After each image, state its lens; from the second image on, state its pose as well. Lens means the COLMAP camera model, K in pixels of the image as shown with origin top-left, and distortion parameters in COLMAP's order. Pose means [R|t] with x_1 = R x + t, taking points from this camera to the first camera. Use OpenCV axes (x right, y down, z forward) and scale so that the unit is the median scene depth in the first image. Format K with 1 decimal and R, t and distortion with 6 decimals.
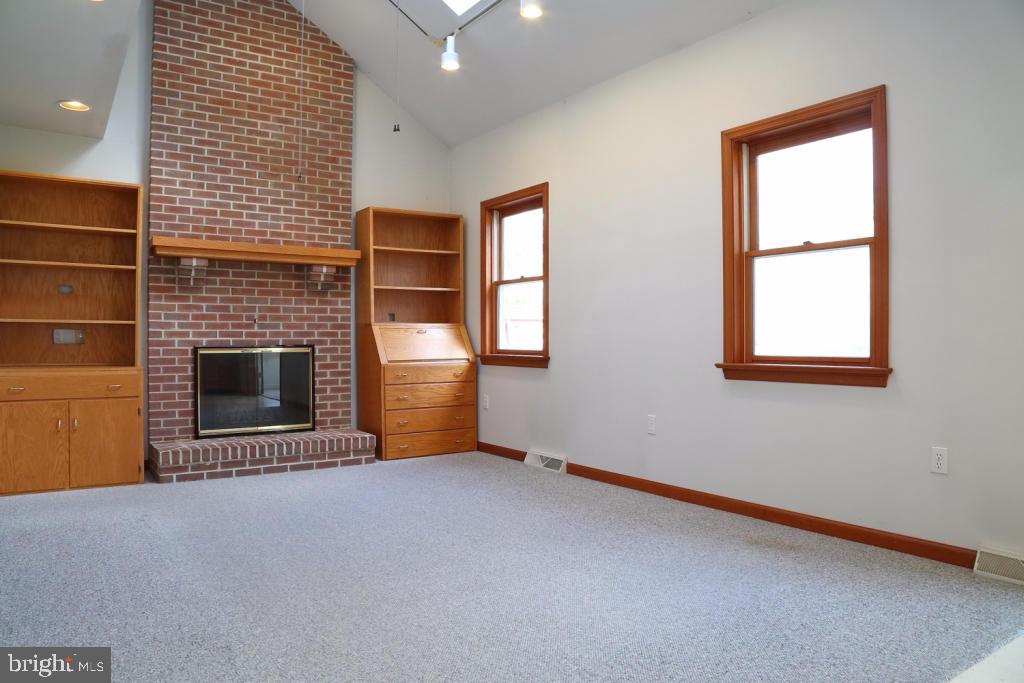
lens RADIAL K [[738.4, 0, 493.1], [0, 738.4, 324.5], [0, 0, 1]] dist [-0.069726, 0.009243]
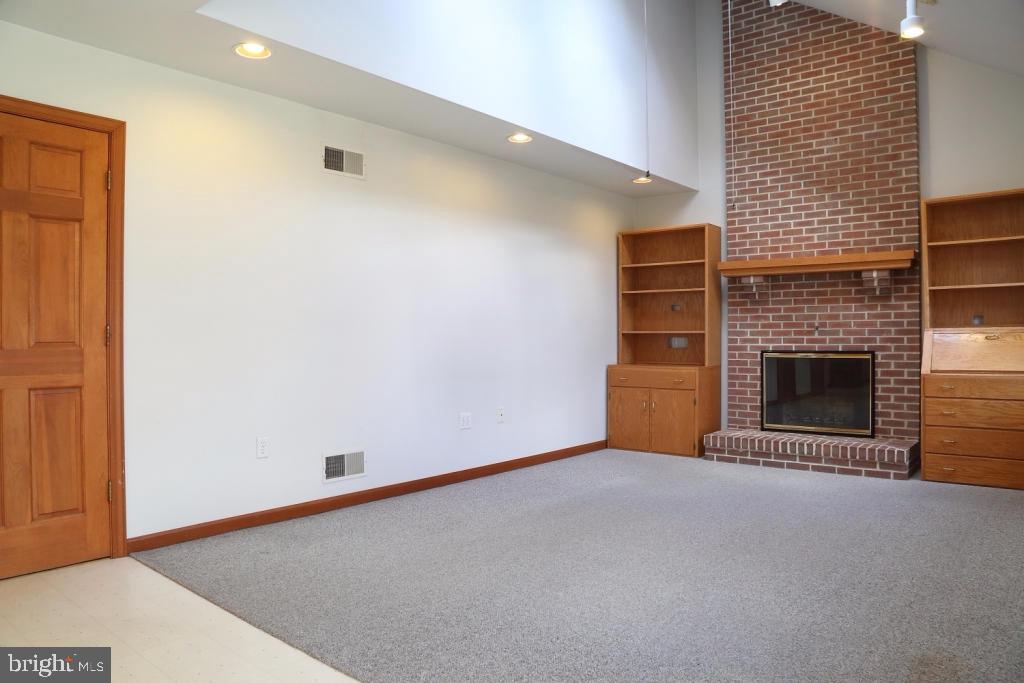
lens RADIAL K [[716.1, 0, 503.7], [0, 716.1, 335.8], [0, 0, 1]] dist [-0.091806, 0.047132]
pose [[0.286766, -0.002120, -0.957998, 0.534408], [0.022779, 0.999730, 0.004607, -0.008809], [0.957730, -0.023143, 0.286737, 0.268947]]
